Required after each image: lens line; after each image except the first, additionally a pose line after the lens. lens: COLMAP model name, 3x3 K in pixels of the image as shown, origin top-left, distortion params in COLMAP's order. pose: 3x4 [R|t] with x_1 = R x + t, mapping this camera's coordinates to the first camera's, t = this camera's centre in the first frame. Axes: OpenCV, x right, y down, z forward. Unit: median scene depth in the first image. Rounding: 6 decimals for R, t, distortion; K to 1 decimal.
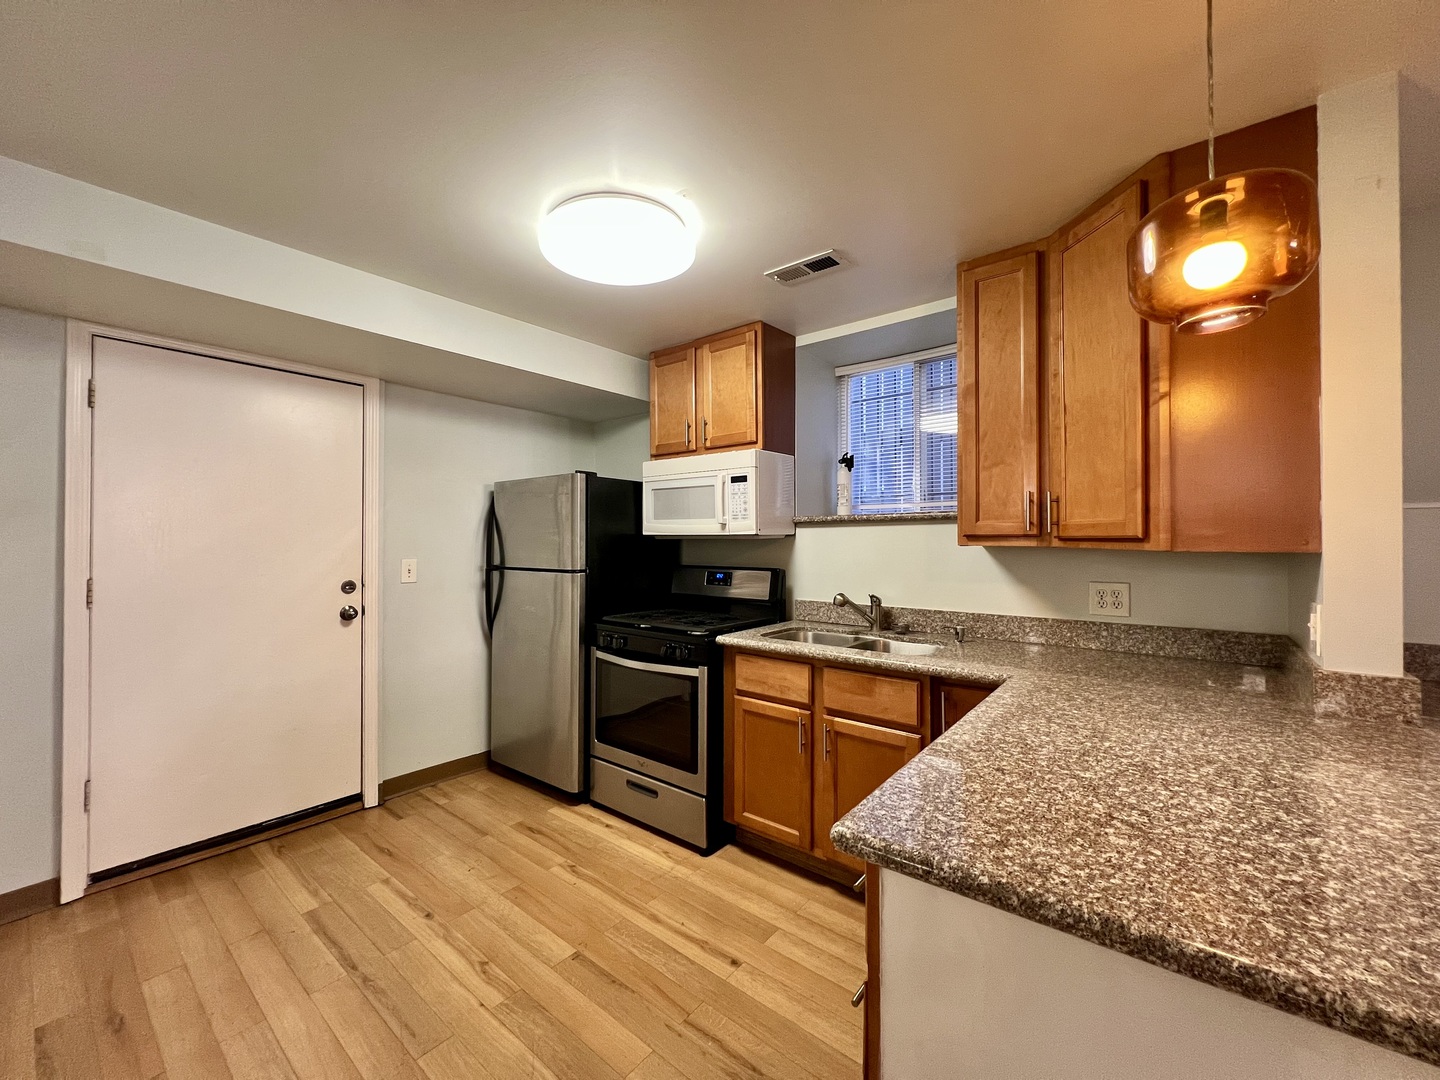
lens RADIAL K [[573.1, 0, 719.4], [0, 573.1, 536.7], [0, 0, 1]] dist [0.001209, -0.000445]
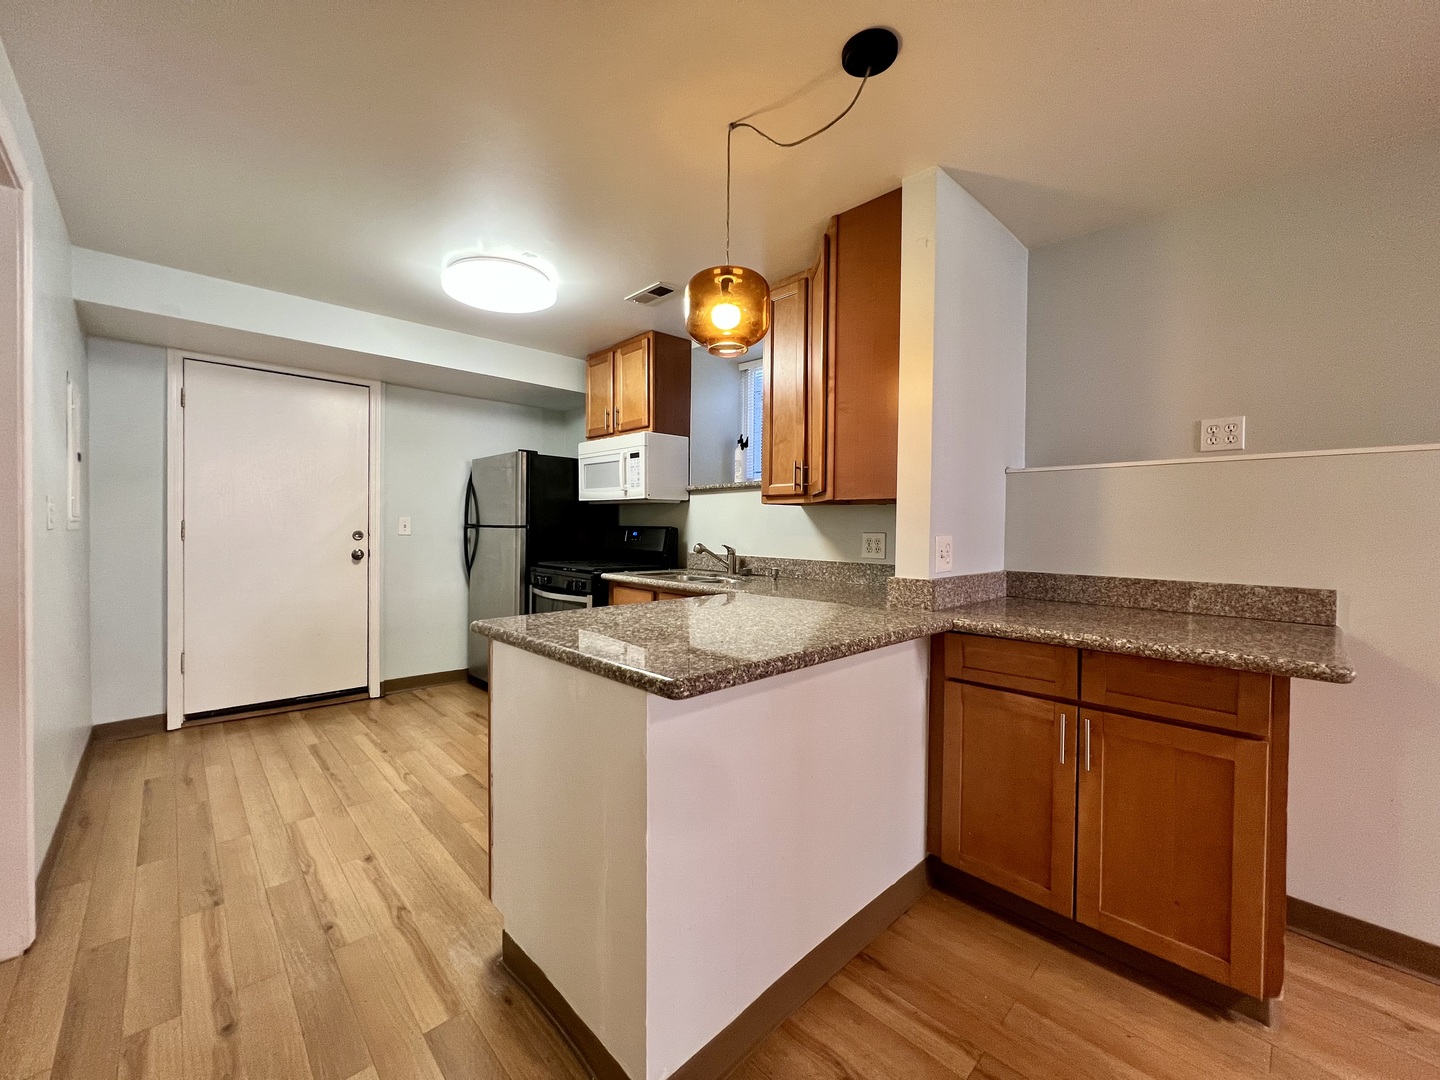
lens RADIAL K [[573.1, 0, 717.4], [0, 573.1, 536.2], [0, 0, 1]] dist [0.001209, -0.000445]
pose [[0.991818, 0.015471, -0.126715, 0.421659], [-0.012641, 0.999653, 0.023112, 0.053210], [0.127029, -0.021322, 0.991670, -0.275141]]
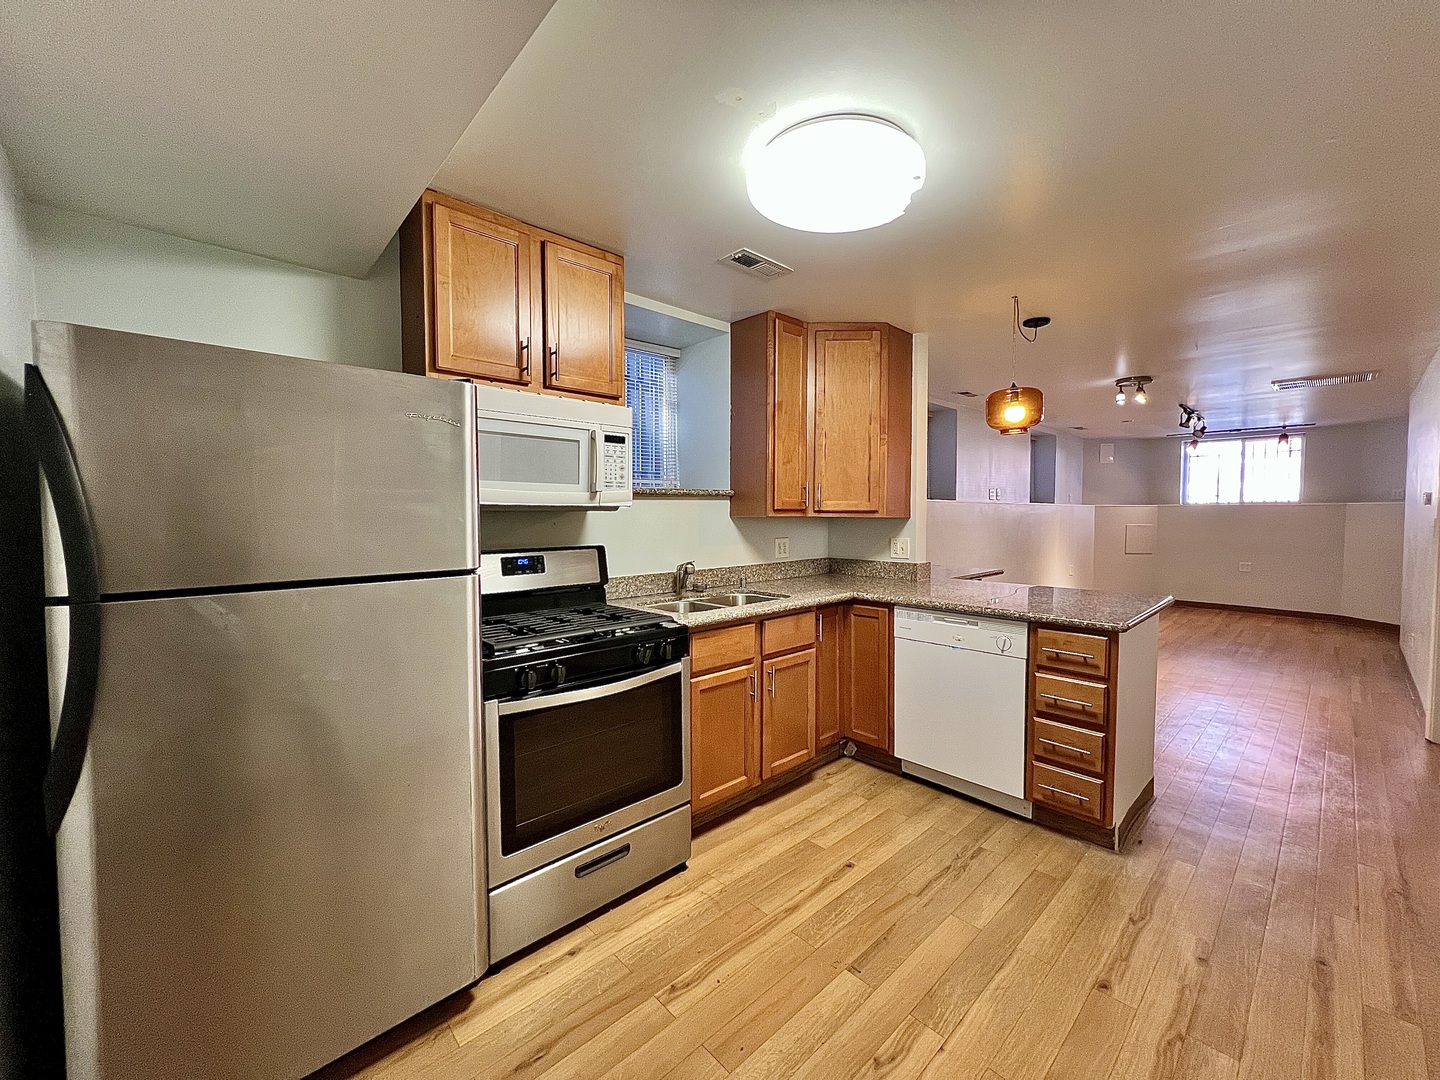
lens RADIAL K [[573.1, 0, 718.3], [0, 573.1, 533.7], [0, 0, 1]] dist [0.001209, -0.000445]
pose [[0.147786, -0.033901, 0.988438, -0.852888], [-0.005143, 0.999372, 0.035045, 0.007830], [-0.989006, -0.010263, 0.147519, 0.801086]]
